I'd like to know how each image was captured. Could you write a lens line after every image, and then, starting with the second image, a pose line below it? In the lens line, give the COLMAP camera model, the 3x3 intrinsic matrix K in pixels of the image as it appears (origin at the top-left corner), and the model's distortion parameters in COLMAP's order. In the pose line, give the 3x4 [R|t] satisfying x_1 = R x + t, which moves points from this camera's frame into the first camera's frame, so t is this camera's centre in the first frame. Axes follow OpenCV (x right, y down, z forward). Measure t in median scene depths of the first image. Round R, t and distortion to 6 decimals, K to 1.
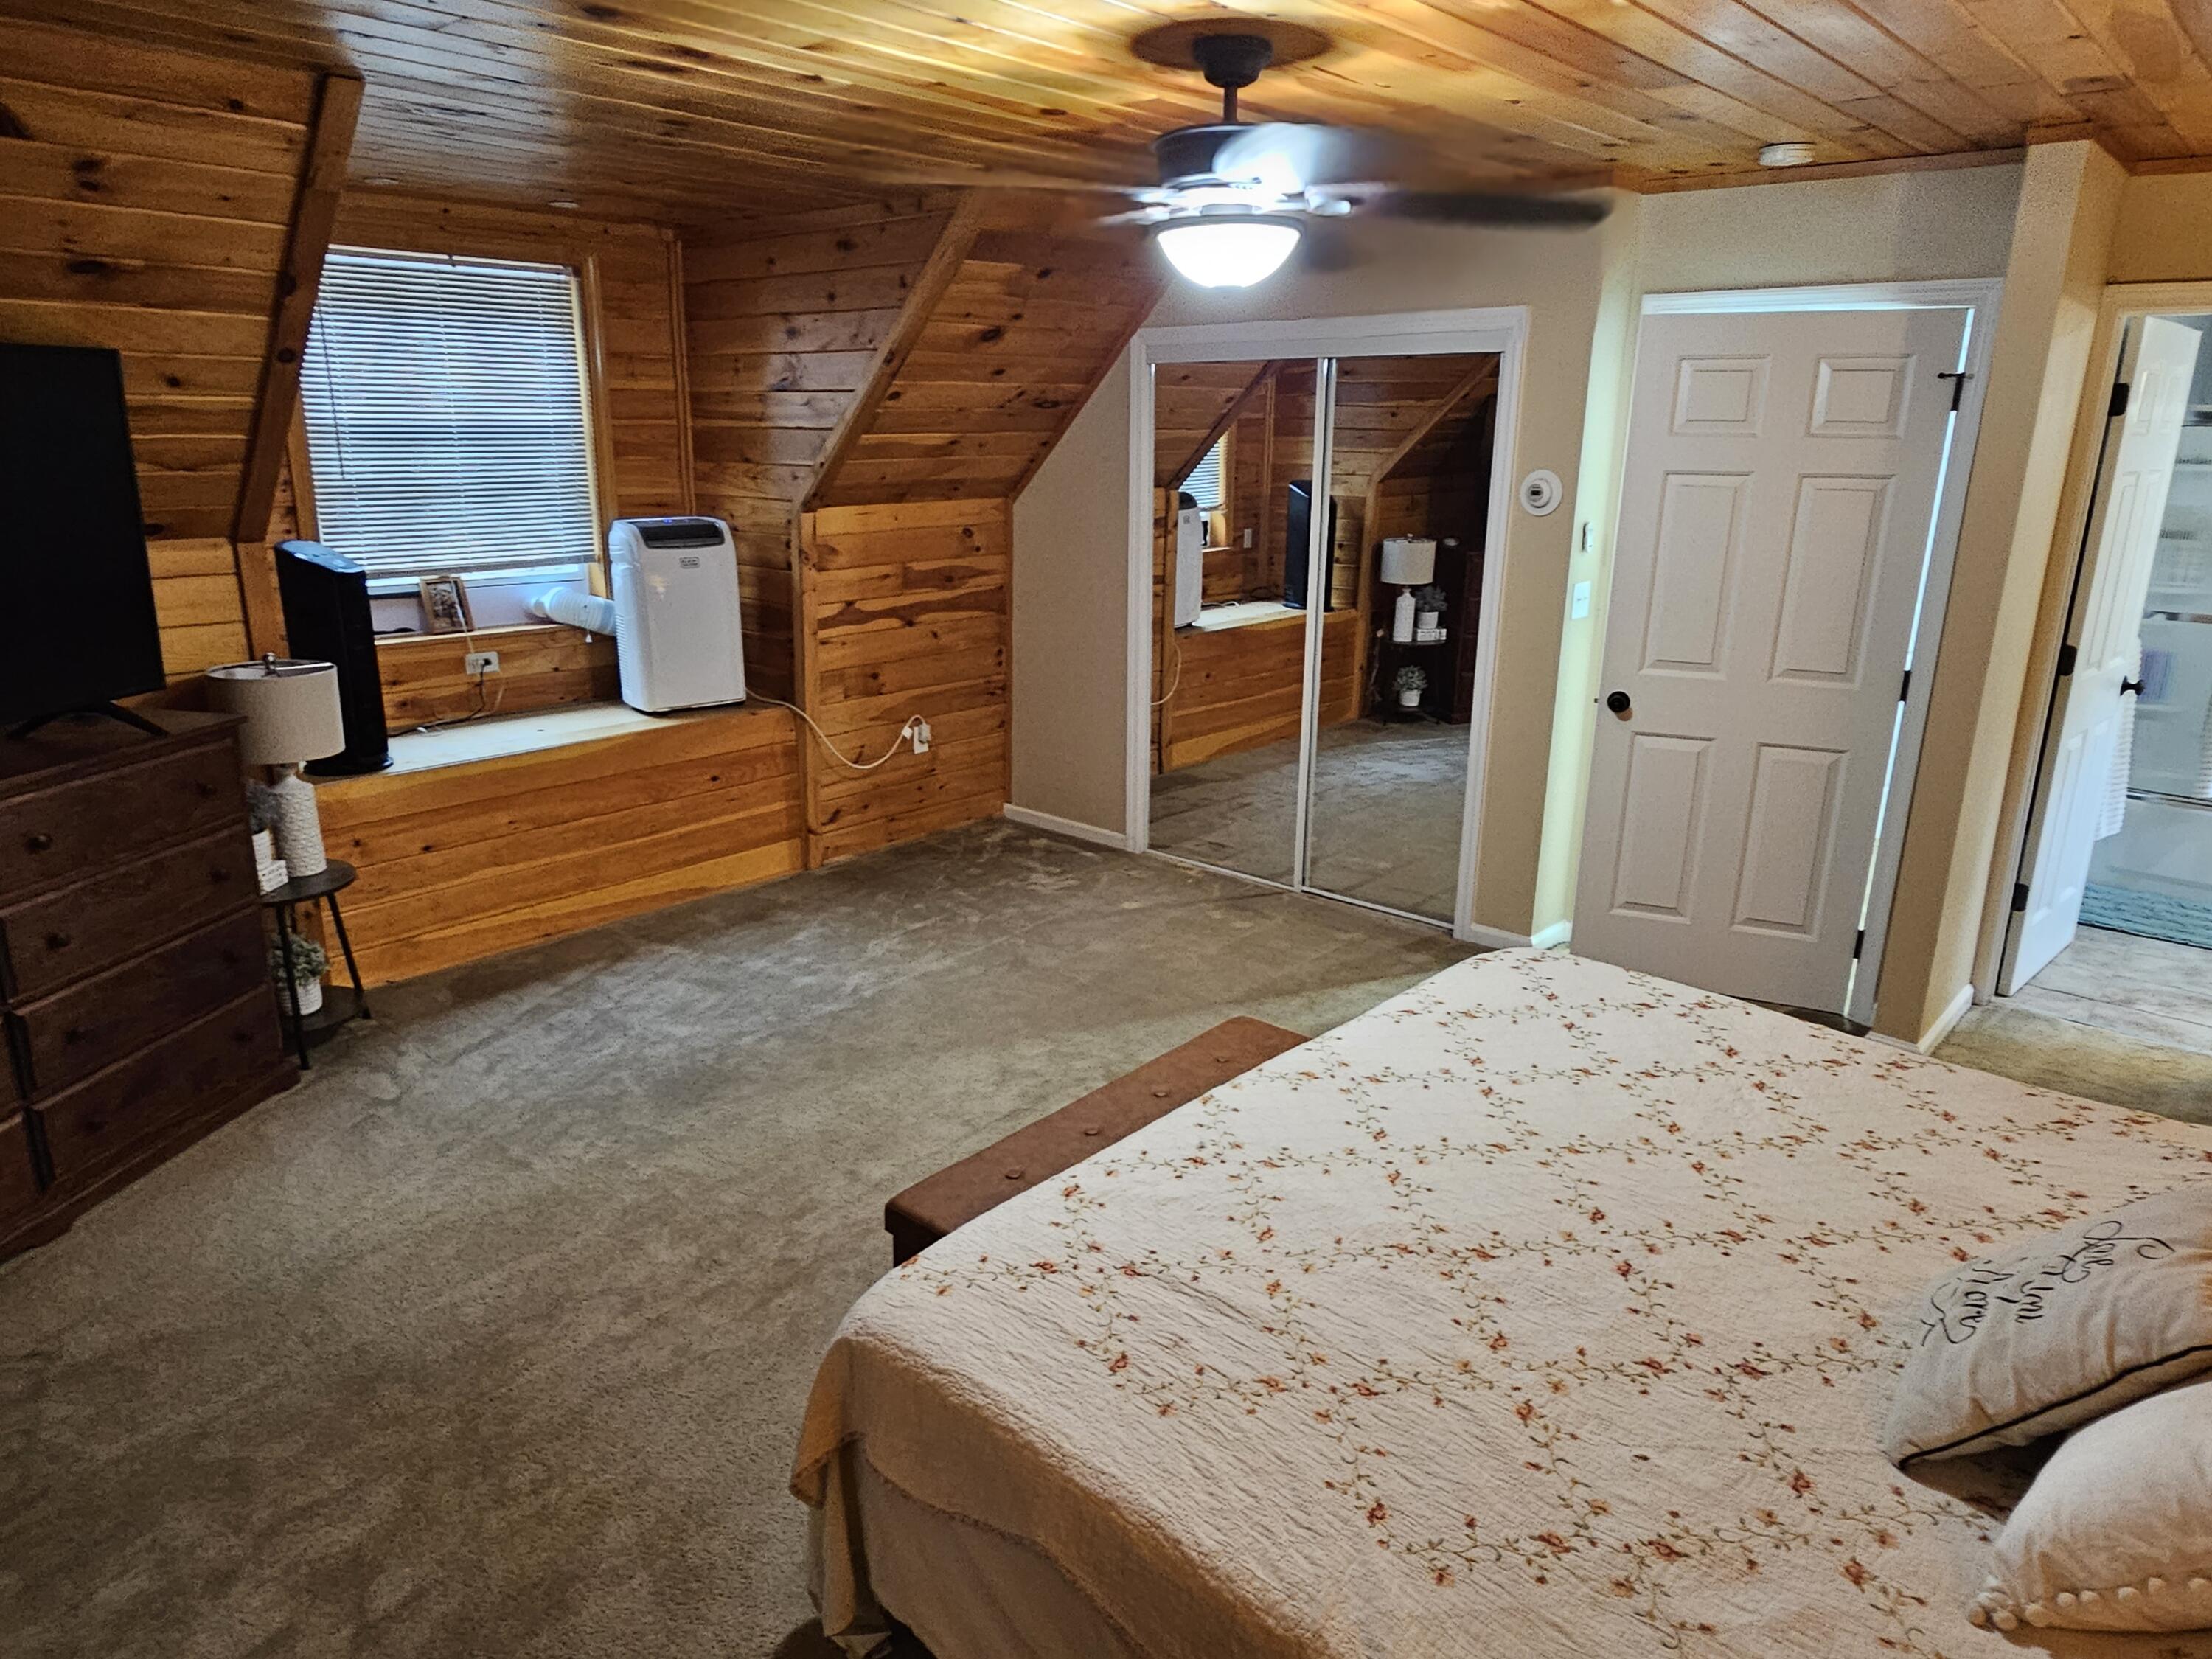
lens RADIAL K [[1419.7, 0, 1104.5], [0, 1419.7, 848.2], [0, 0, 1]] dist [-0.043880, 0.012771]
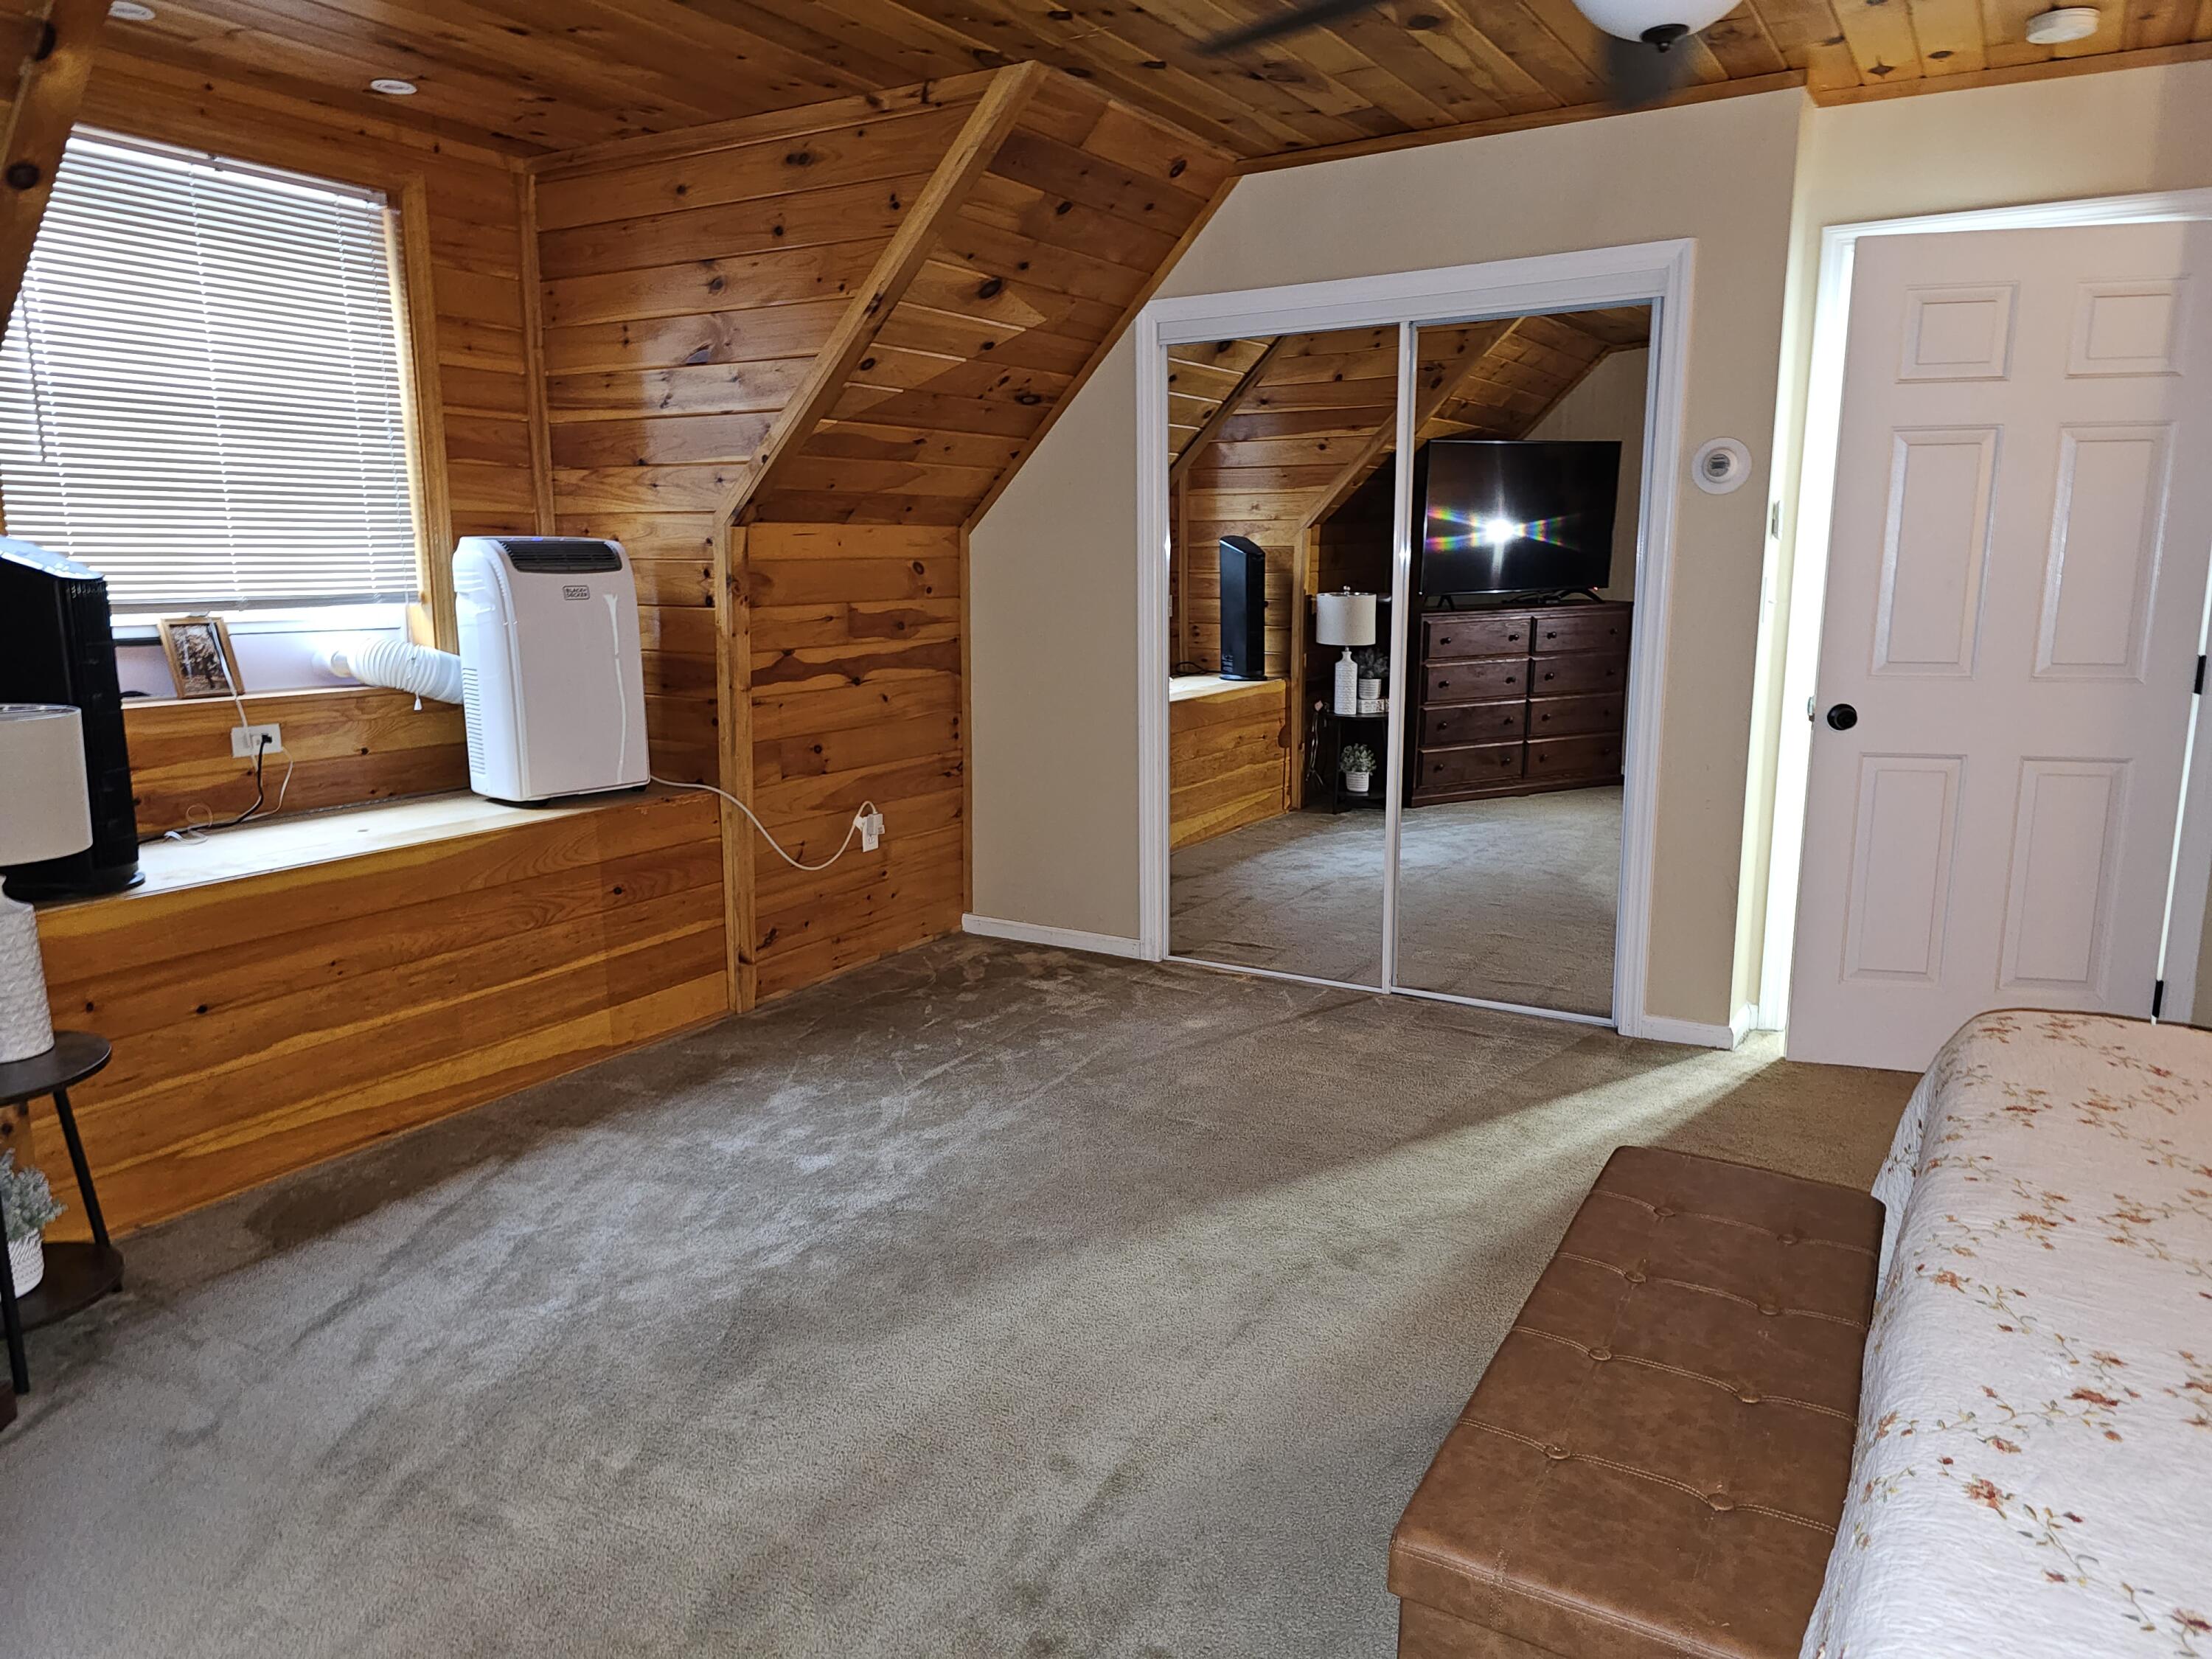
lens RADIAL K [[1509.2, 0, 1118.0], [0, 1509.2, 827.9], [0, 0, 1]] dist [0.036905, -0.038830]
pose [[0.980834, -0.049164, 0.188540, -0.175030], [0.069657, 0.992171, -0.103656, 0.016850], [-0.181967, 0.114803, 0.976580, 0.206685]]
